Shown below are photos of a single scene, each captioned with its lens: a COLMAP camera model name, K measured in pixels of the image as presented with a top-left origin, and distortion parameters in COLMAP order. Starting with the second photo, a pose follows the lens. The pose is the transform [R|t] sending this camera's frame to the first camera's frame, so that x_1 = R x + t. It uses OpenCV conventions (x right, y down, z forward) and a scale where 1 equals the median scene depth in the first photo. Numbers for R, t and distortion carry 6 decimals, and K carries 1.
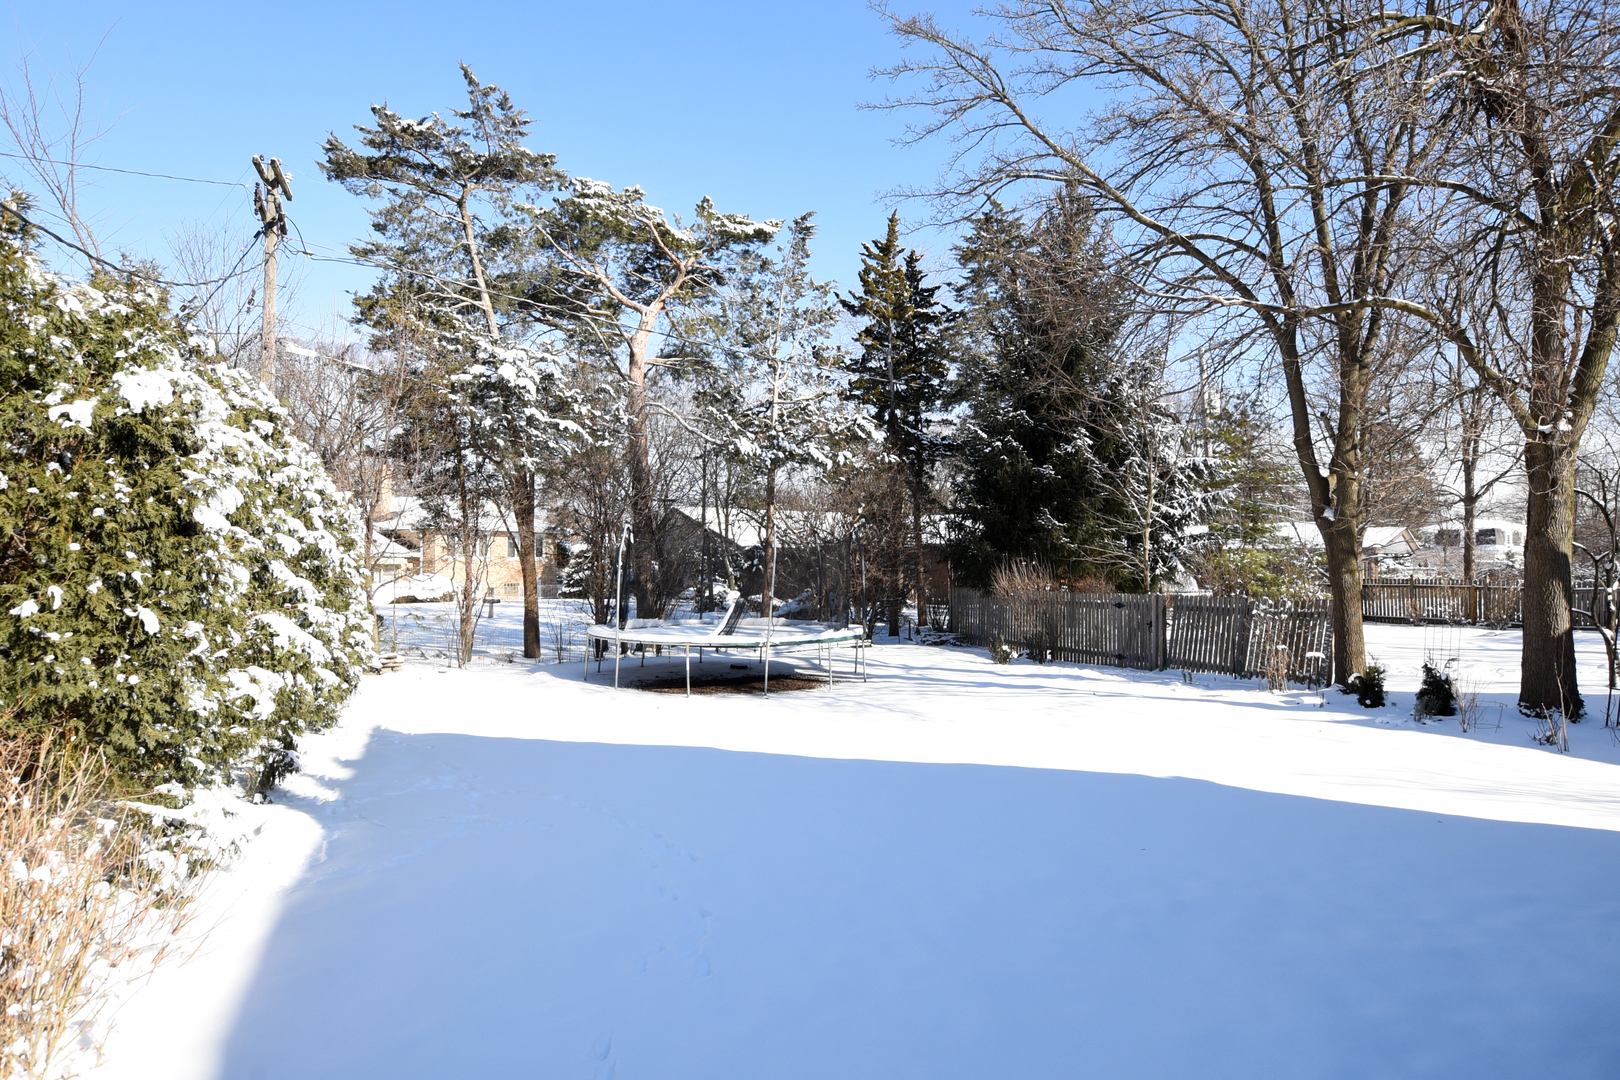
lens RADIAL K [[970.8, 0, 807.5], [0, 970.8, 569.6], [0, 0, 1]] dist [-0.000570, -0.000407]
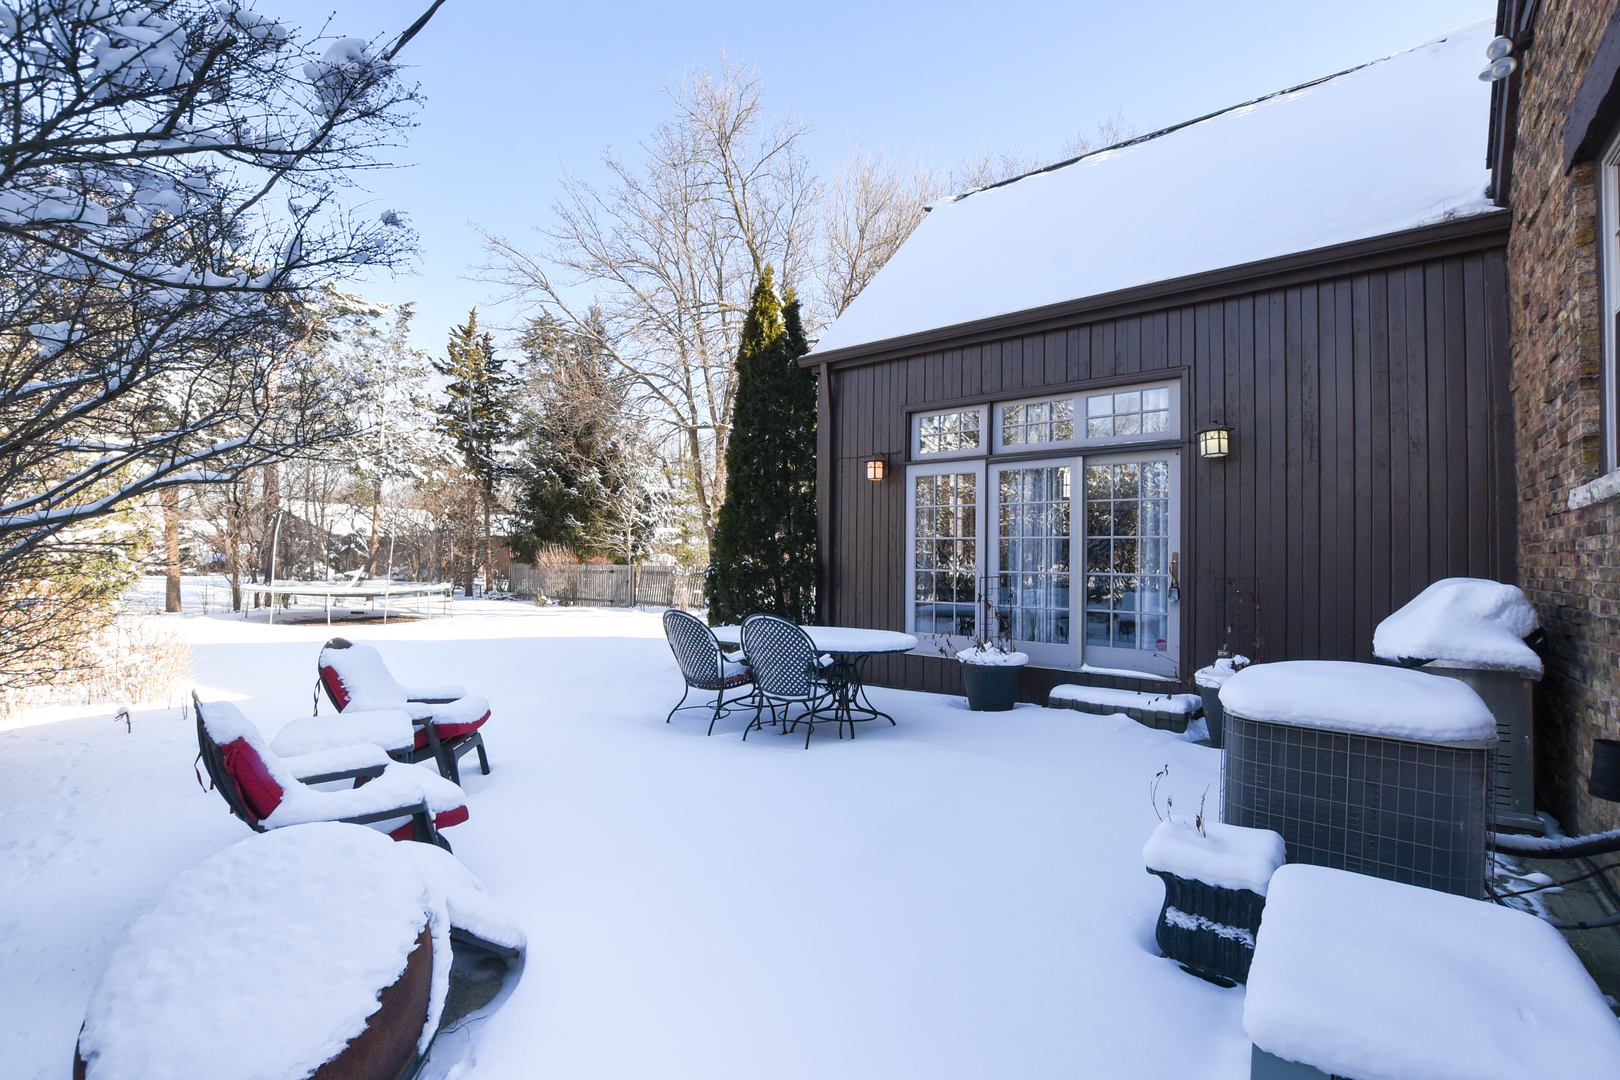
lens RADIAL K [[776.8, 0, 810.0], [0, 776.8, 540.0], [0, 0, 1]] dist [-0.002106, -0.000412]
pose [[0.871684, 0.022914, 0.489532, -0.037629], [-0.009216, 0.999496, -0.030373, 0.013723], [-0.489982, 0.021964, 0.871456, -0.278690]]
